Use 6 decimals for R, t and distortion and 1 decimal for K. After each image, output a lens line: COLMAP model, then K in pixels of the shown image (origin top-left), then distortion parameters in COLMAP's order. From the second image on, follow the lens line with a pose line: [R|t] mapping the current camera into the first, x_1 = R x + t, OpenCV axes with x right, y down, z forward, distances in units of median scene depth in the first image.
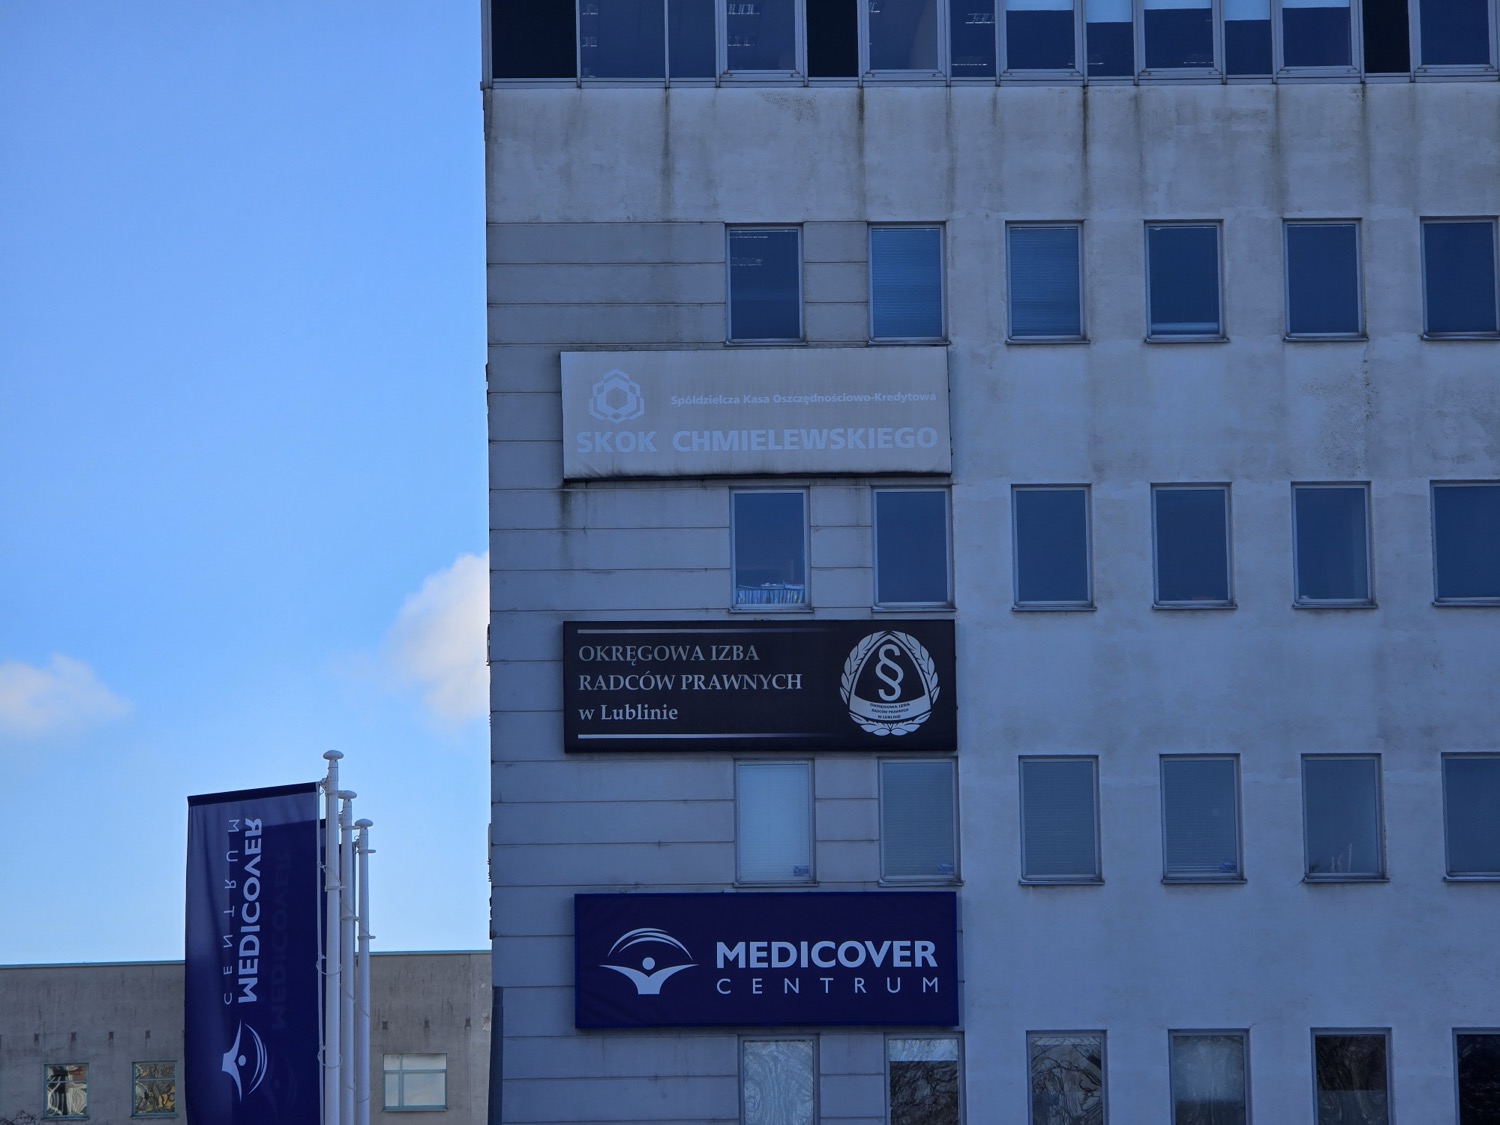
lens RADIAL K [[9962.3, 0, 750.0], [0, 9962.3, 562.5], [0, 0, 1]] dist [-0.049161, 11.162038]
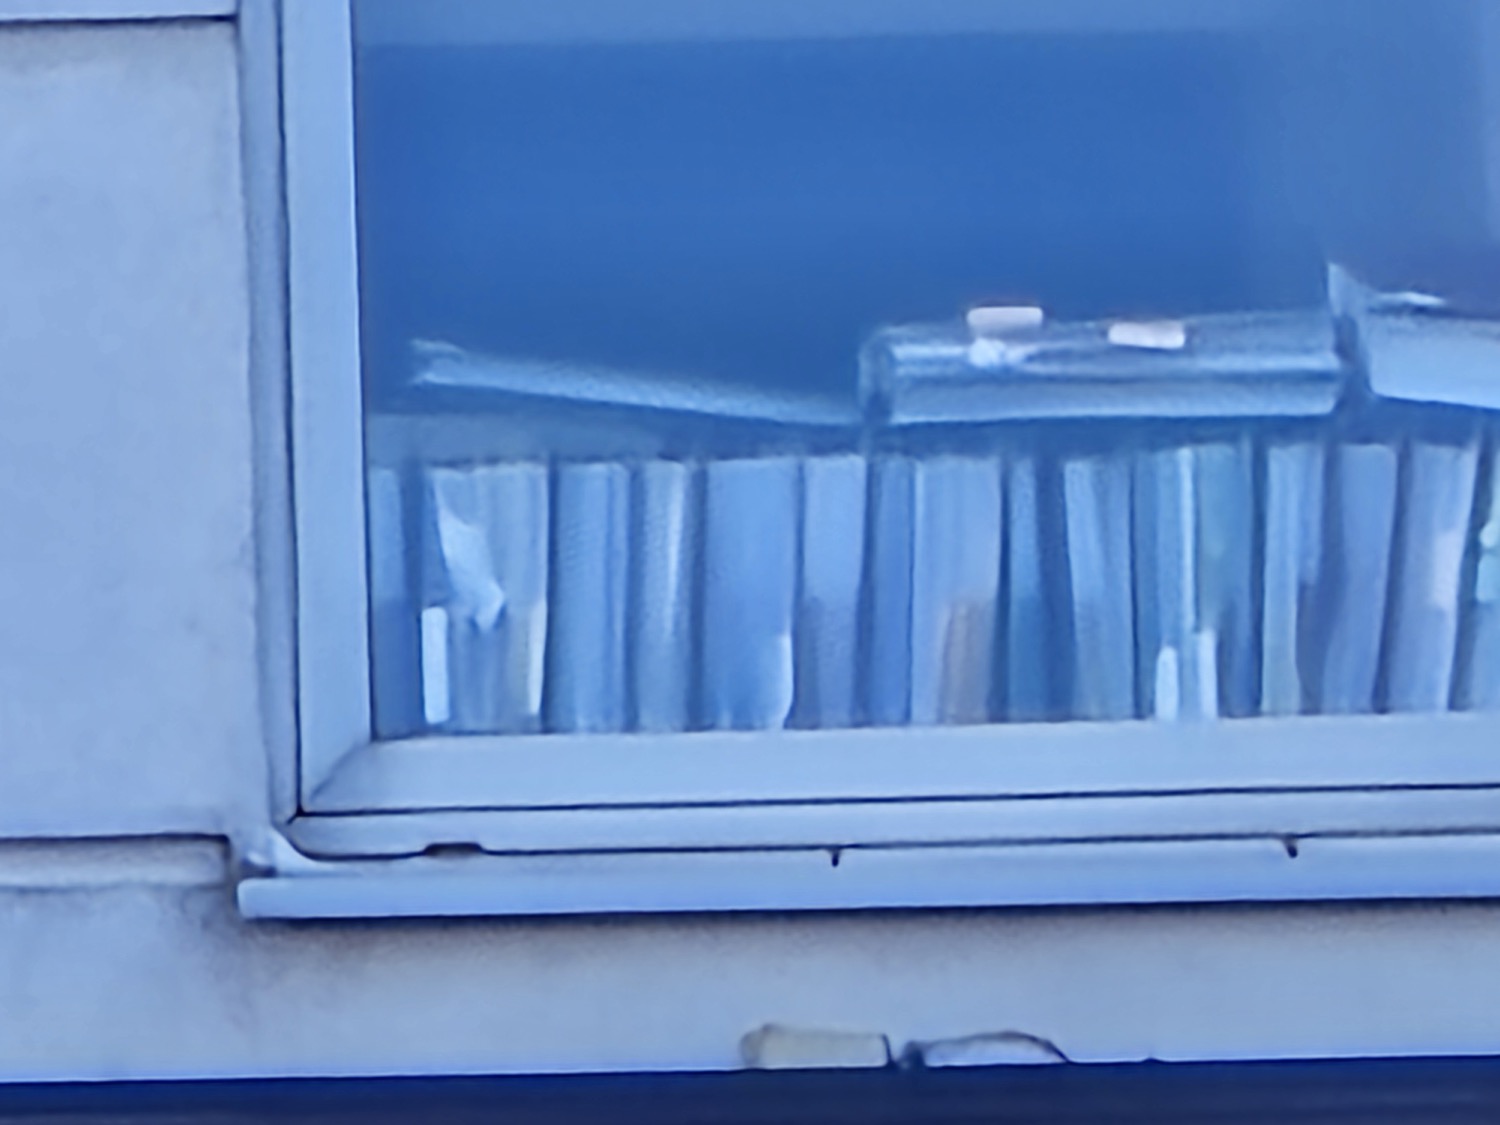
lens RADIAL K [[9962.3, 0, 750.0], [0, 9962.3, 562.5], [0, 0, 1]] dist [-0.049161, 11.162038]
pose [[0.999895, -0.010882, -0.009574, 0.000937], [0.011618, 0.996689, 0.080477, -0.000628], [0.008667, -0.080580, 0.996710, 0.950375]]
